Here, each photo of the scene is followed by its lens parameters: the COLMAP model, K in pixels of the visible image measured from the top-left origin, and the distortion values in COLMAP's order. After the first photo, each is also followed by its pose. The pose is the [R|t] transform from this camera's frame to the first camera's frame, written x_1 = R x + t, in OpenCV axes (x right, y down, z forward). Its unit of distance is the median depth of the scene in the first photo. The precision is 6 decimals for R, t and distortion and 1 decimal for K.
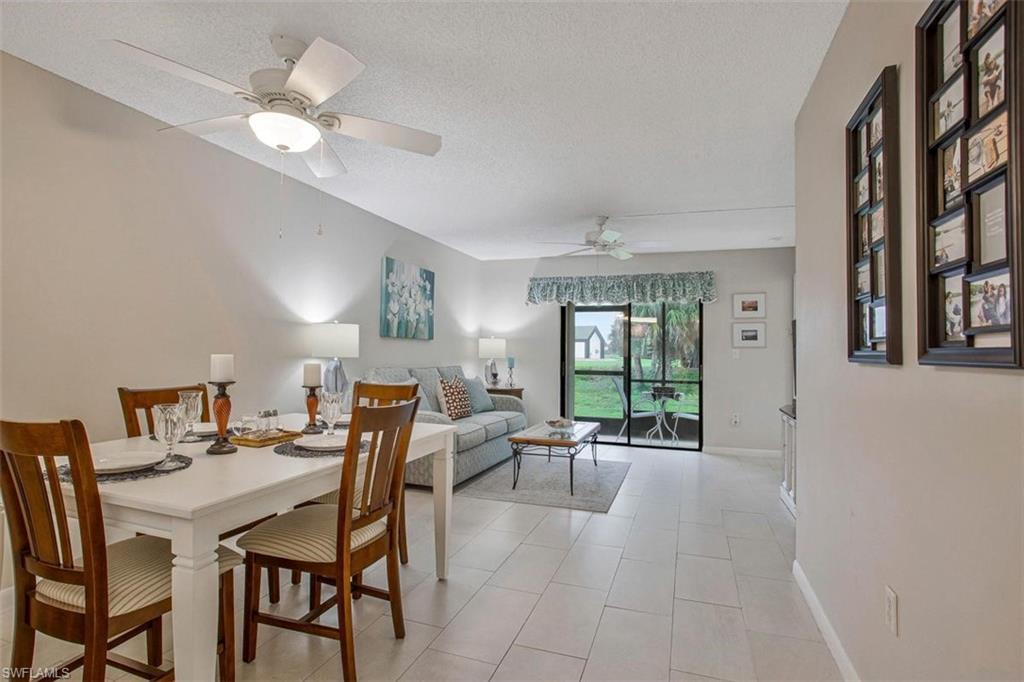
lens RADIAL K [[531.3, 0, 516.4], [0, 531.3, 335.7], [0, 0, 1]] dist [-0.051441, 0.013623]
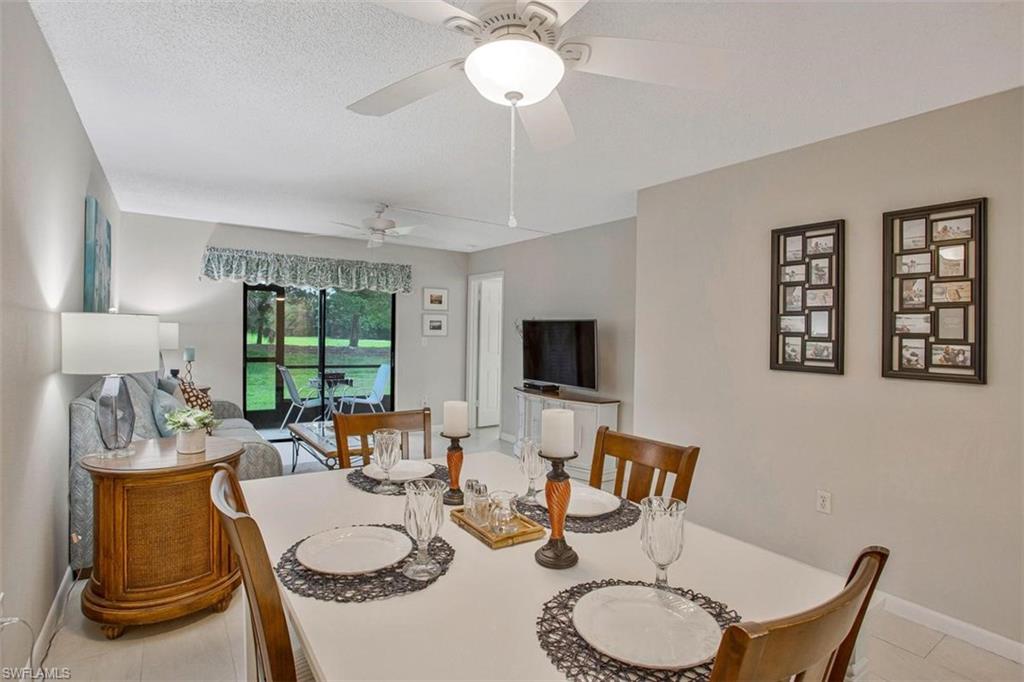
lens RADIAL K [[531.3, 0, 505.5], [0, 531.3, 340.6], [0, 0, 1]] dist [-0.051441, 0.013623]
pose [[0.638101, -0.001448, 0.769951, -0.333829], [-0.045078, 0.998213, 0.039235, -0.019585], [-0.768632, -0.059744, 0.636896, 0.151150]]
